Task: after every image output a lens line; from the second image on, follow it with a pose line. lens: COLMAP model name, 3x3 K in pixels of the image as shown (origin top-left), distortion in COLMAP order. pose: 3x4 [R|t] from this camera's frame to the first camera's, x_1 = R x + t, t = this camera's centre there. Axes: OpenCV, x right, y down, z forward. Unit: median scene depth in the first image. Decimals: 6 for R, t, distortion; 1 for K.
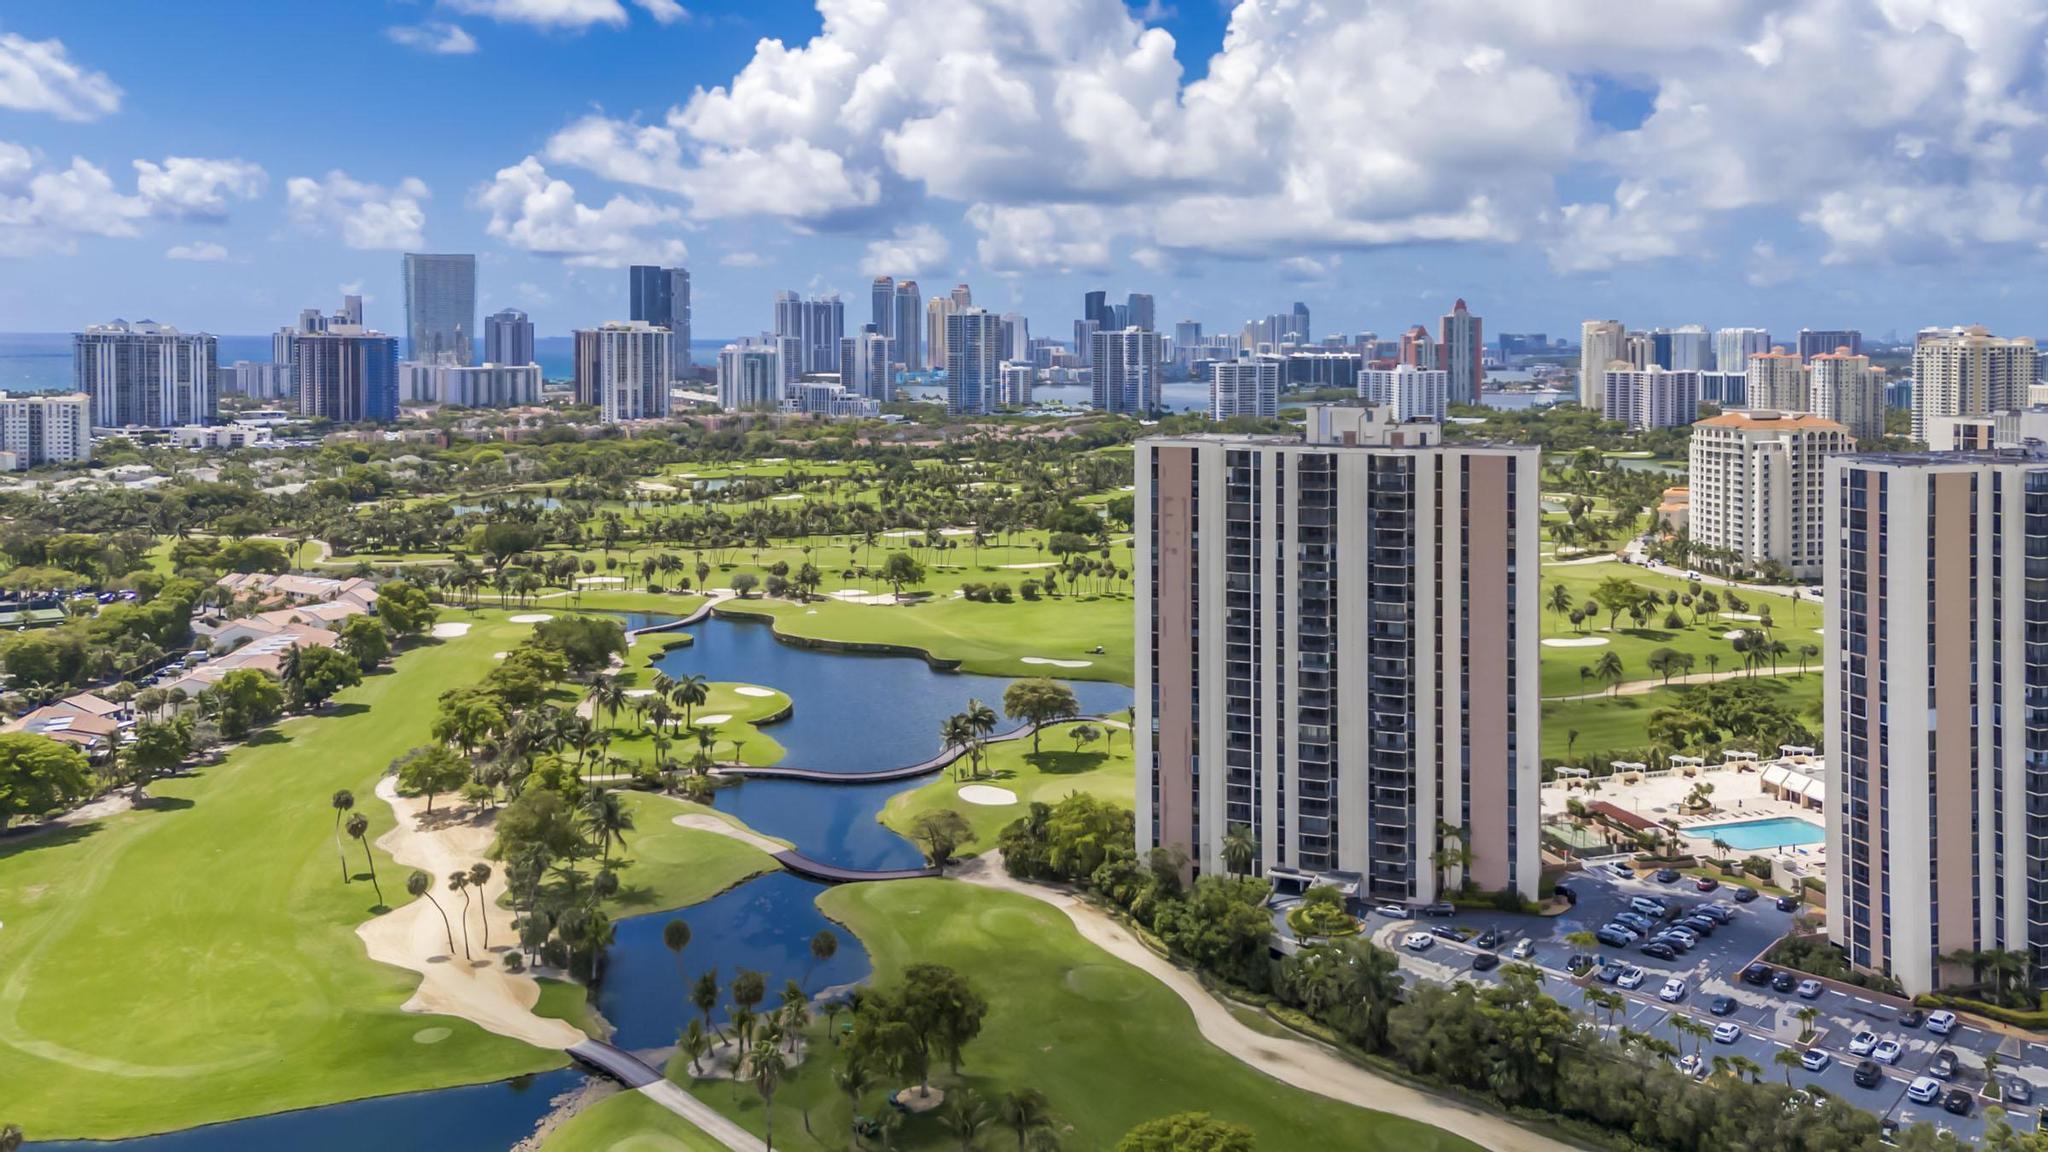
lens RADIAL K [[1561.7, 0, 1024.4], [0, 1561.7, 447.2], [0, 0, 1]] dist [0.048731, -0.005872]
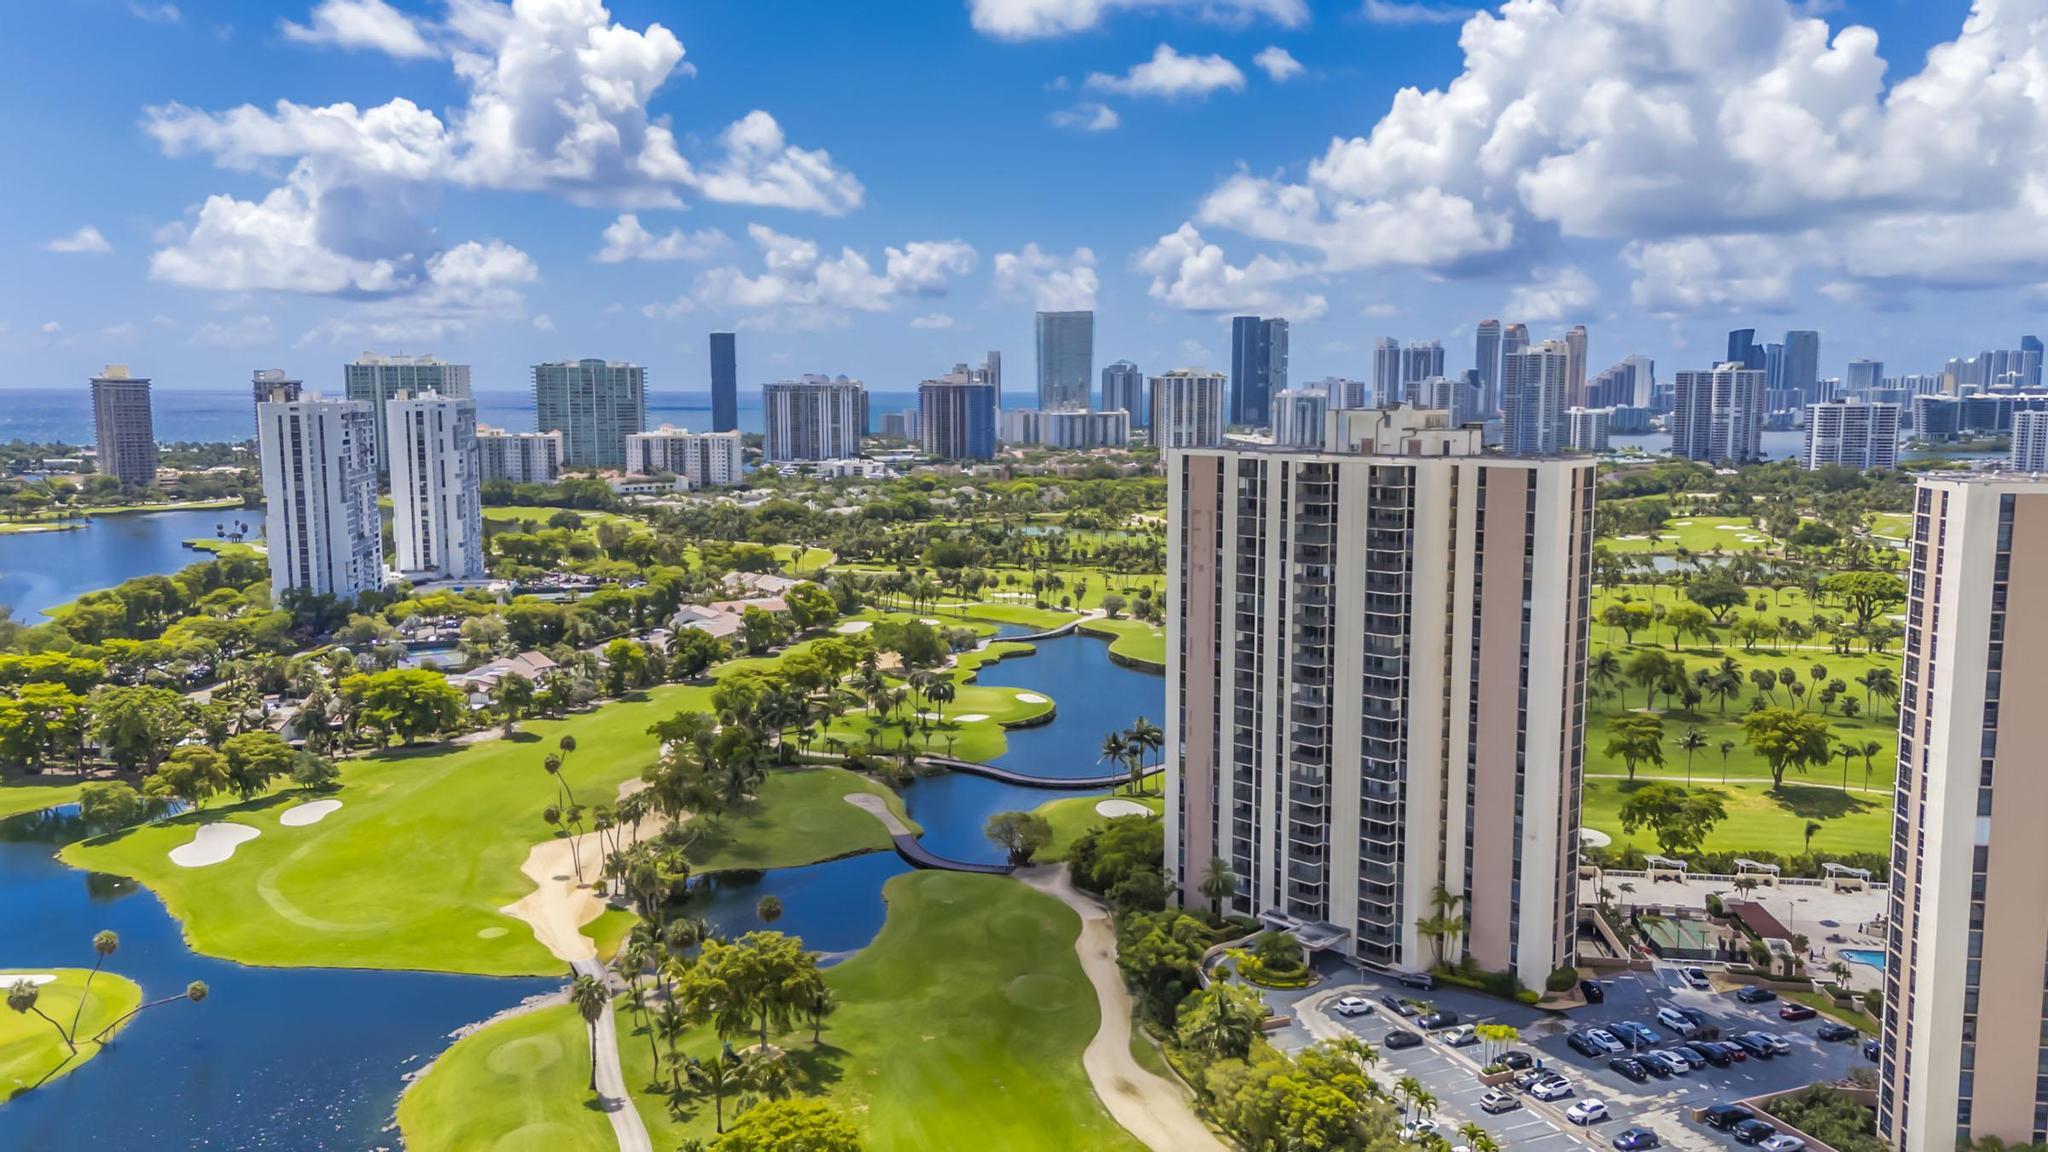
lens RADIAL K [[1461.2, 0, 1025.9], [0, 1461.2, 629.3], [0, 0, 1]] dist [0.036561, -0.000880]
pose [[0.893457, 0.064033, -0.444562, 0.136082], [-0.024480, 0.995257, 0.094155, 0.007849], [0.448482, -0.073241, 0.890786, 0.058186]]
